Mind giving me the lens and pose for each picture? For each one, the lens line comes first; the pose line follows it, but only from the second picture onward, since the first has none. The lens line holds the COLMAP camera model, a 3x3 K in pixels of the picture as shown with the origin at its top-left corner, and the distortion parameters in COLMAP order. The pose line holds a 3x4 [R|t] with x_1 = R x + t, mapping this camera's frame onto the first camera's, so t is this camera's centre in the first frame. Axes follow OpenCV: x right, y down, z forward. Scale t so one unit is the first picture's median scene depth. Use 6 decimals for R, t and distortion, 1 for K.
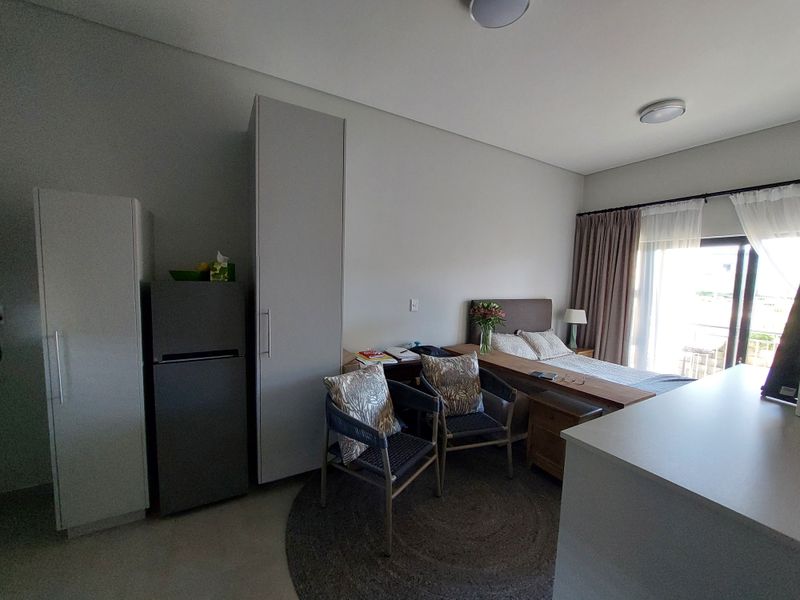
lens RADIAL K [[321.2, 0, 398.8], [0, 321.2, 303.3], [0, 0, 1]] dist [-0.011473, -0.000838]
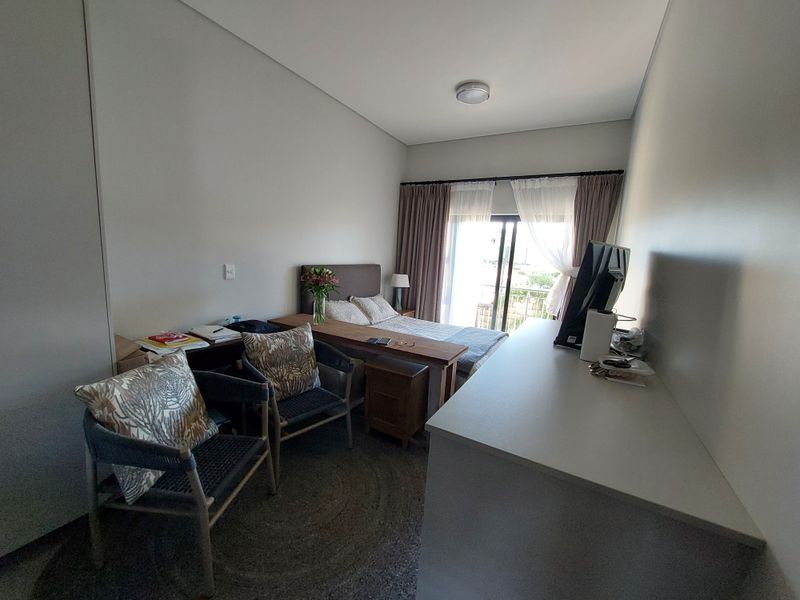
lens RADIAL K [[321.2, 0, 398.8], [0, 321.2, 303.3], [0, 0, 1]] dist [-0.011473, -0.000838]
pose [[0.866780, -0.057849, 0.495324, 0.016288], [0.005114, 0.994228, 0.107166, 0.000987], [-0.498664, -0.090356, 0.862073, 0.109988]]
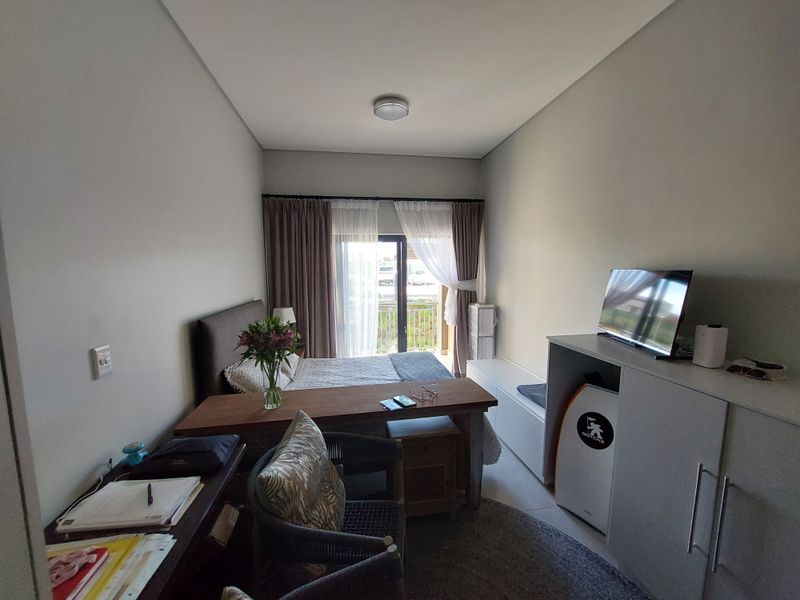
lens RADIAL K [[321.2, 0, 398.8], [0, 321.2, 303.3], [0, 0, 1]] dist [-0.011473, -0.000838]
pose [[0.349263, -0.127588, 0.928298, -0.218017], [0.095610, 0.990368, 0.100146, -0.083980], [-0.932134, 0.053777, 0.358098, 0.675635]]
